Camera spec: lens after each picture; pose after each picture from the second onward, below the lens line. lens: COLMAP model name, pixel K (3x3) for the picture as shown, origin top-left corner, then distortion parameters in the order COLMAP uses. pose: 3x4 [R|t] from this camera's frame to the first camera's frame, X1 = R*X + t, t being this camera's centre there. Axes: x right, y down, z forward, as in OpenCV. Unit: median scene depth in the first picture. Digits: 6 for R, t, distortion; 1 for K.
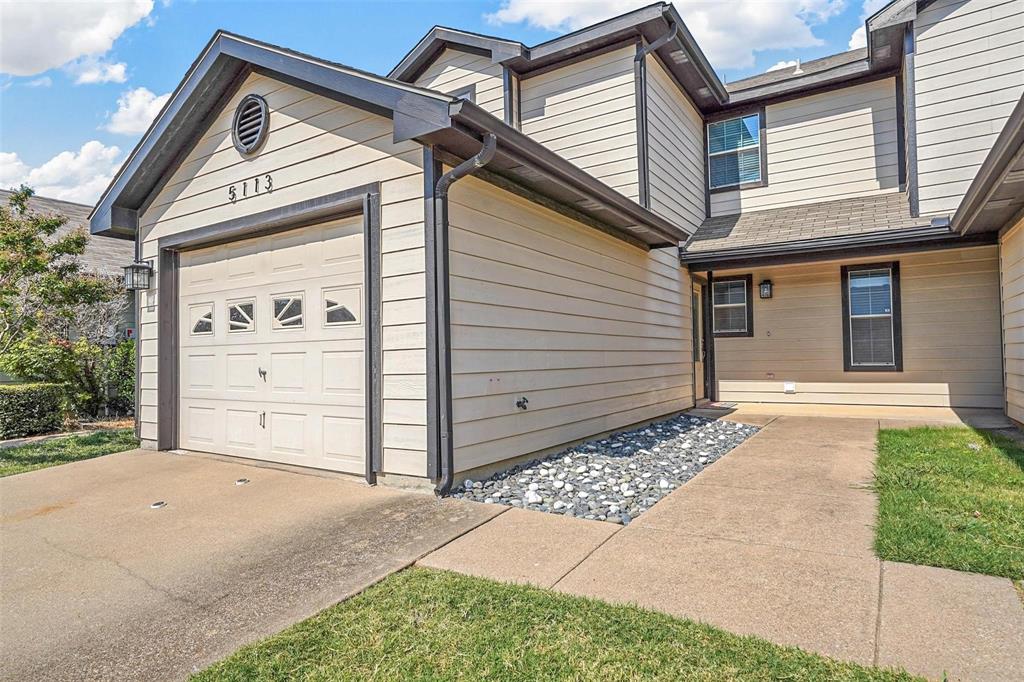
lens RADIAL K [[576.4, 0, 512.0], [0, 576.4, 341.0], [0, 0, 1]] dist [-0.014238, 0.001703]
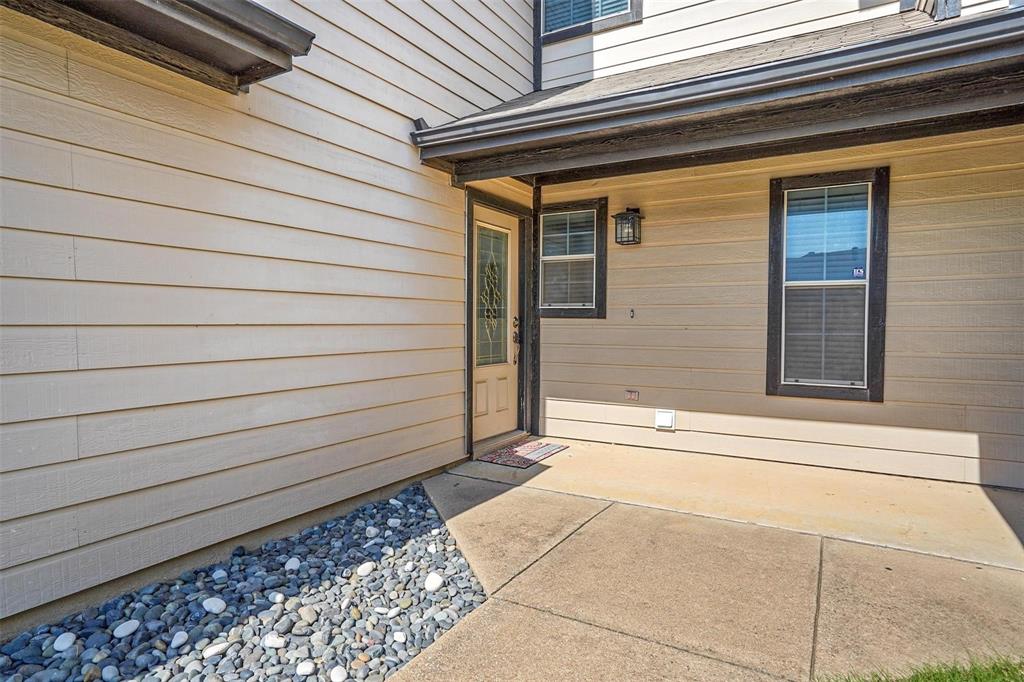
lens RADIAL K [[576.4, 0, 512.0], [0, 576.4, 341.0], [0, 0, 1]] dist [-0.014238, 0.001703]
pose [[0.999284, 0.021634, 0.031029, 0.361406], [-0.023469, 0.997918, 0.060067, -0.018760], [-0.029665, -0.060753, 0.997712, 0.541689]]
